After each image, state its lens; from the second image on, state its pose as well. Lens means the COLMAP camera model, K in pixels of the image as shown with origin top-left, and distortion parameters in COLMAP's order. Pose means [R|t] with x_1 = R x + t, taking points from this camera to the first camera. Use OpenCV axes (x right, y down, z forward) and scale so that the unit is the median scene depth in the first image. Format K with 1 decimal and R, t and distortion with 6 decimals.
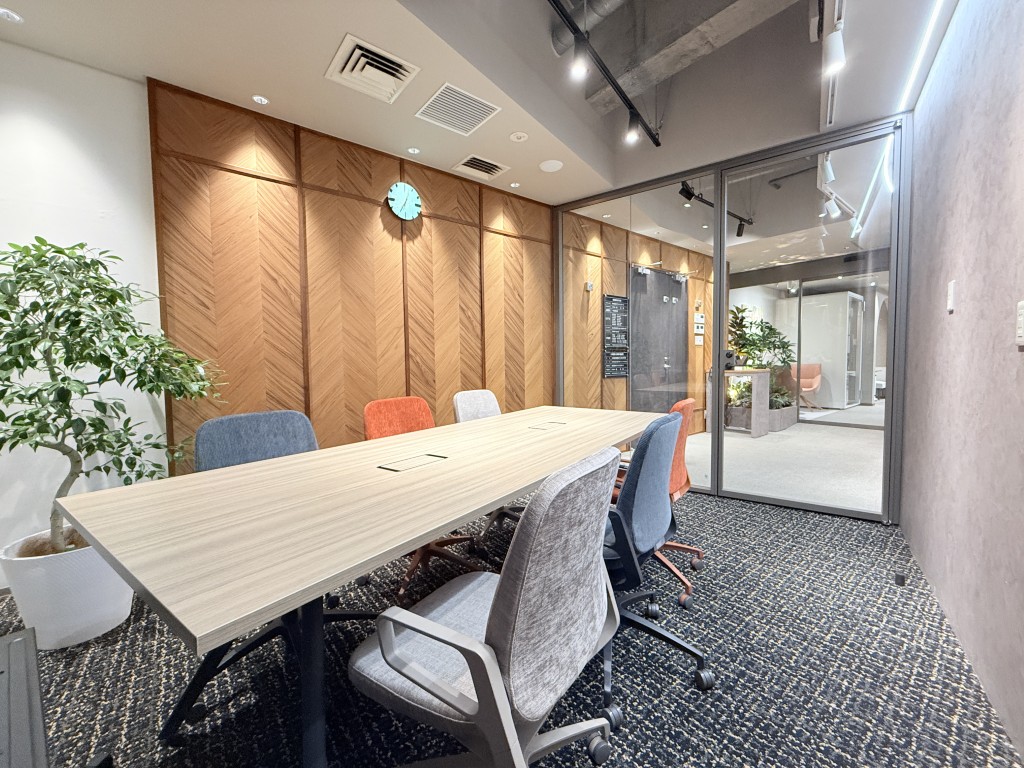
lens RADIAL K [[407.9, 0, 509.2], [0, 407.9, 383.8], [0, 0, 1]] dist [-0.001086, 0.000082]
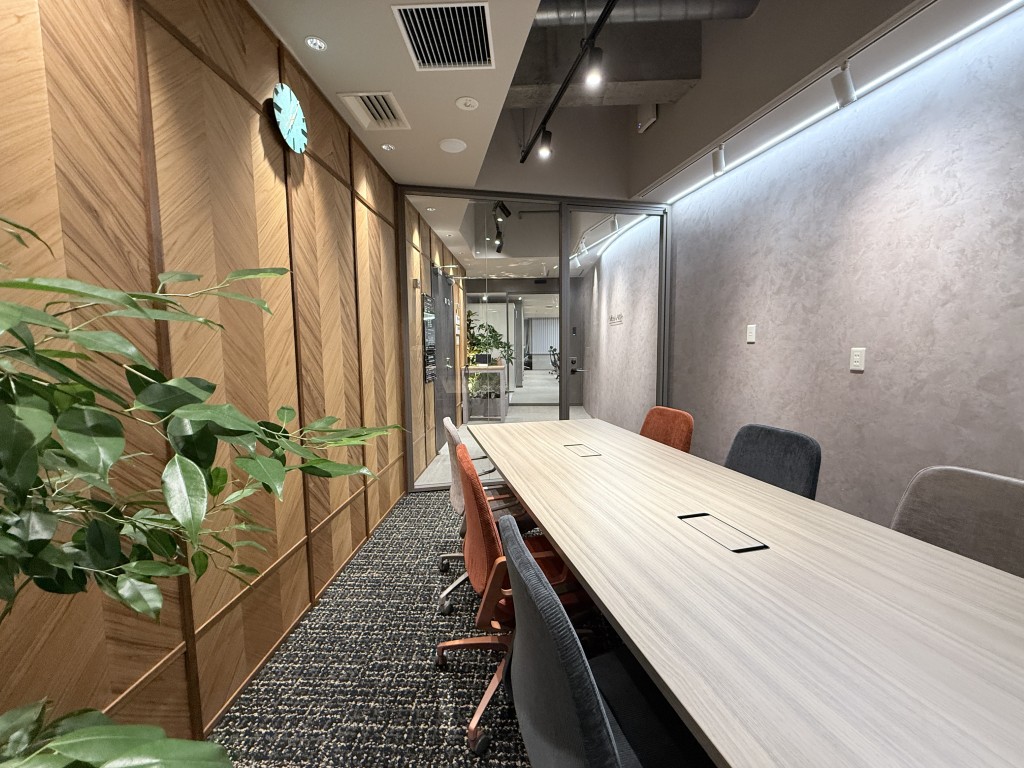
lens RADIAL K [[415.0, 0, 514.3], [0, 415.0, 379.5], [0, 0, 1]] dist [0.001289, 0.000314]
pose [[0.642109, -0.057709, 0.764438, -0.514597], [0.045630, 0.998272, 0.037033, -0.071186], [-0.765254, 0.011102, 0.643633, 0.347744]]
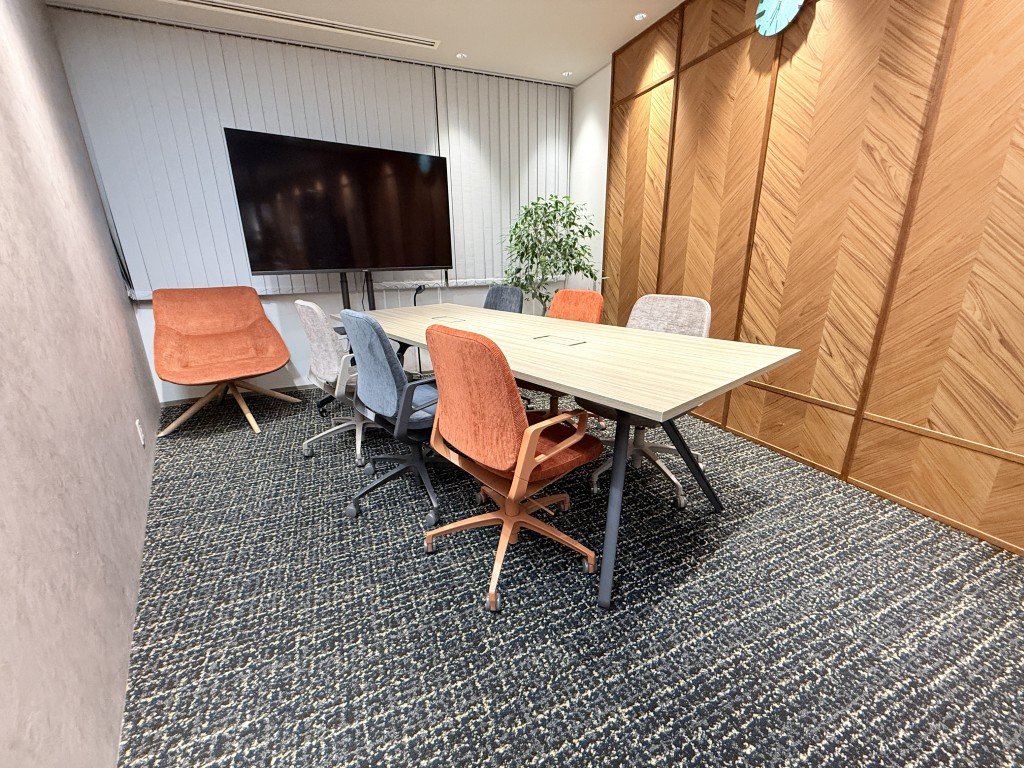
lens RADIAL K [[413.4, 0, 474.0], [0, 413.4, 355.7], [0, 0, 1]] dist [0.046797, 0.000031]
pose [[-0.318079, 0.239799, -0.917236, 0.664452], [-0.034283, 0.963941, 0.263898, -0.059640], [0.947444, 0.115386, -0.298389, 0.771758]]
